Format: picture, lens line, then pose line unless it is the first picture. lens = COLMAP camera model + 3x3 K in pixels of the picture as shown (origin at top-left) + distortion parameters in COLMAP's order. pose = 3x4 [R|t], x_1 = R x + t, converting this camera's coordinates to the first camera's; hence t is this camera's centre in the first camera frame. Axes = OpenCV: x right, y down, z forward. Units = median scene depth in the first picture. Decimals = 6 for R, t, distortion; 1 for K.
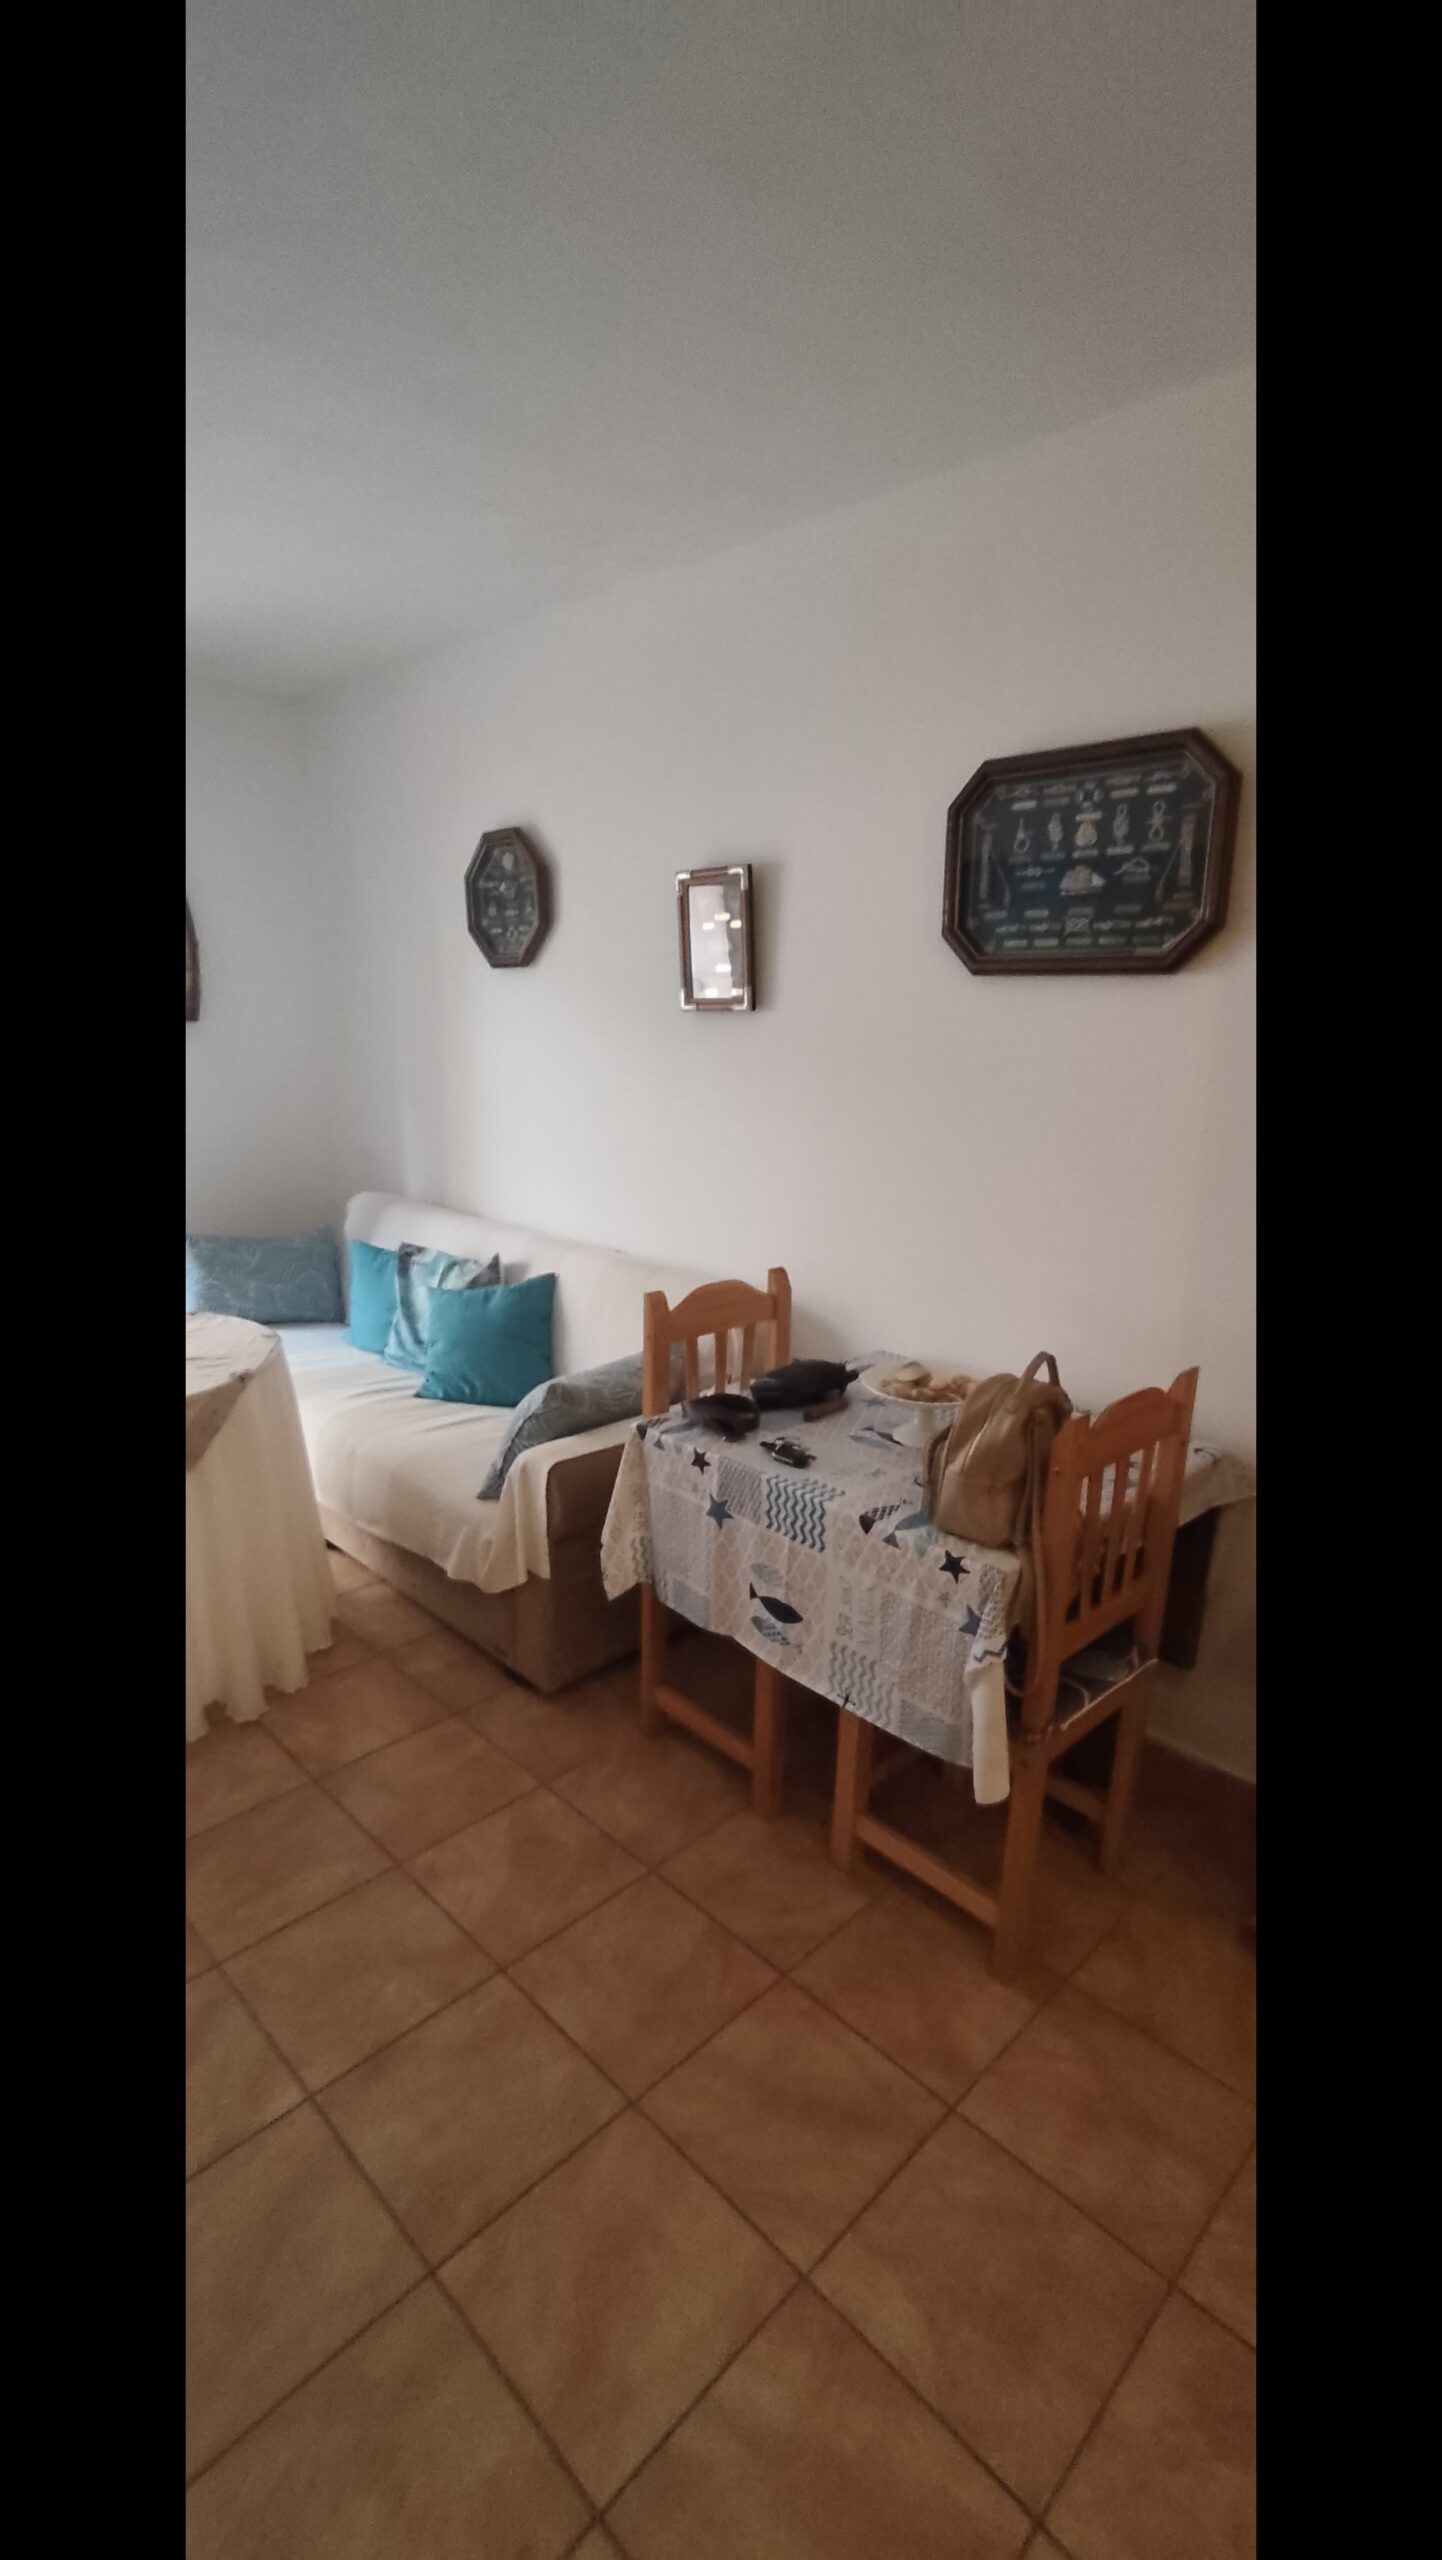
lens RADIAL K [[1144.6, 0, 721.0], [0, 1144.6, 1280.0], [0, 0, 1]] dist [0.003946, 0.000143]
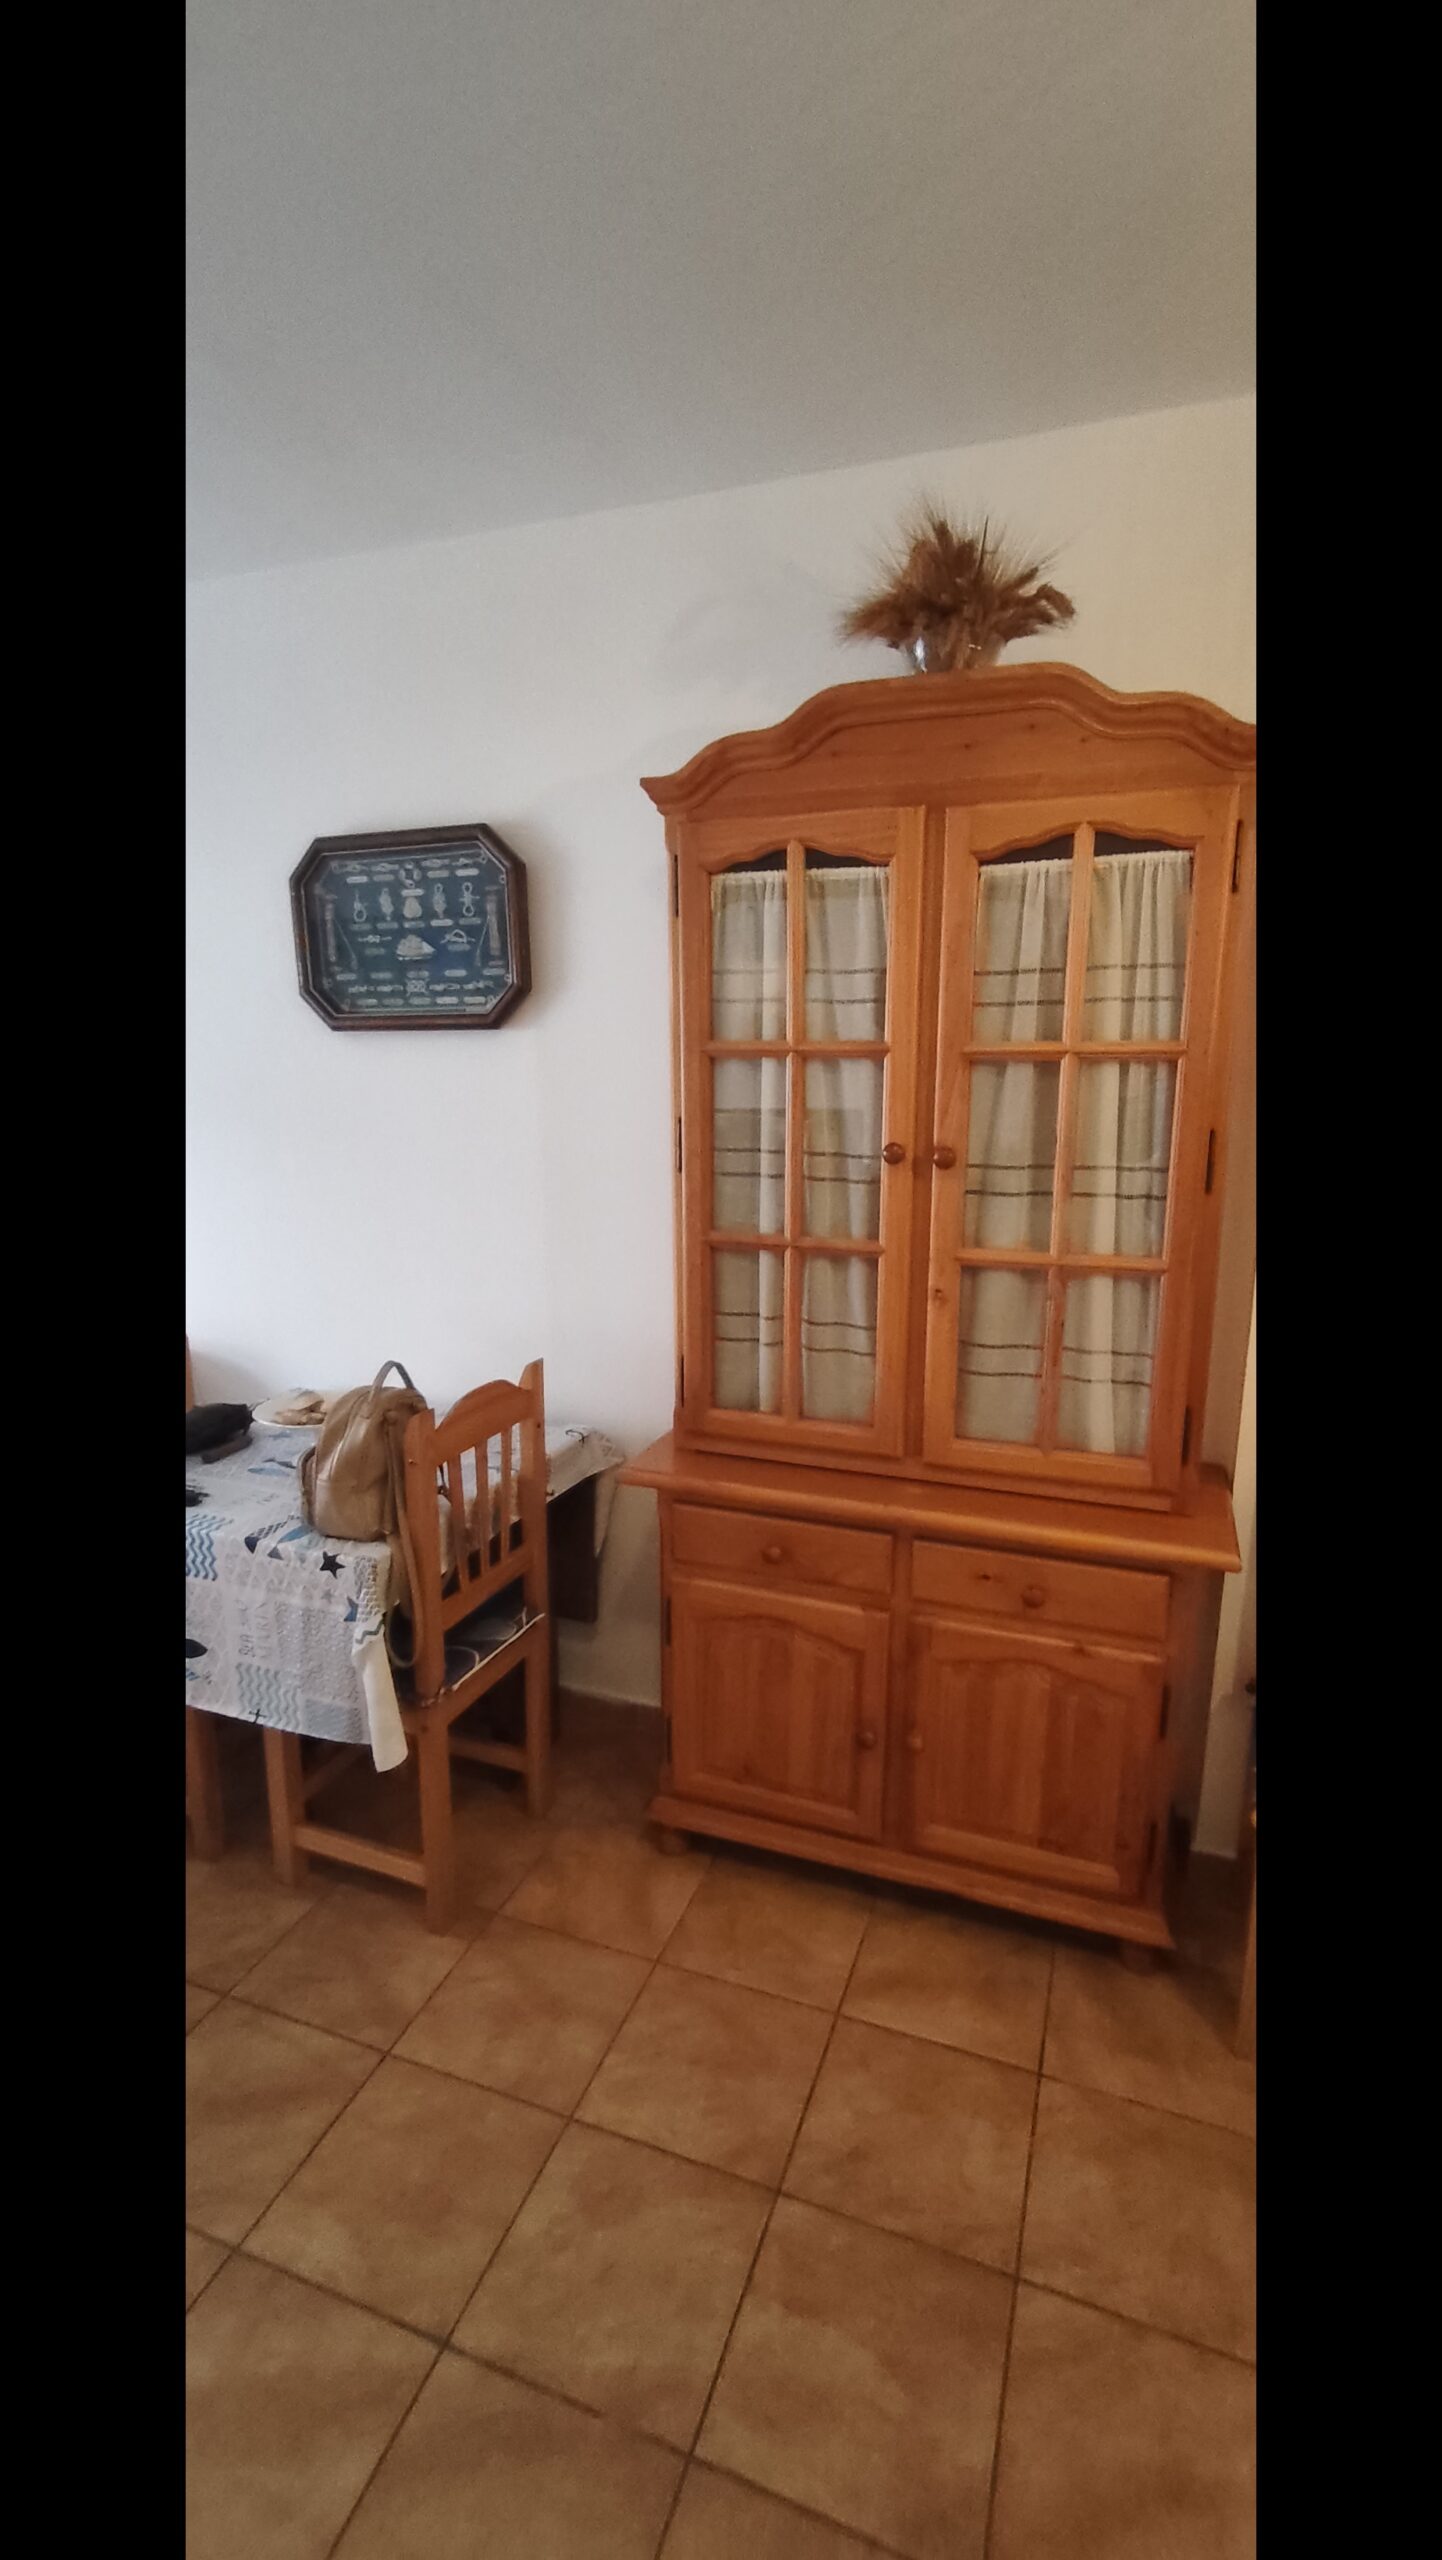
lens RADIAL K [[1144.6, 0, 714.9], [0, 1144.6, 1284.6], [0, 0, 1]] dist [-0.001976, -0.000746]
pose [[0.910123, -0.102641, 0.401423, 0.110241], [0.115778, 0.993239, -0.008531, 0.029748], [-0.397833, 0.054240, 0.915853, -0.155314]]
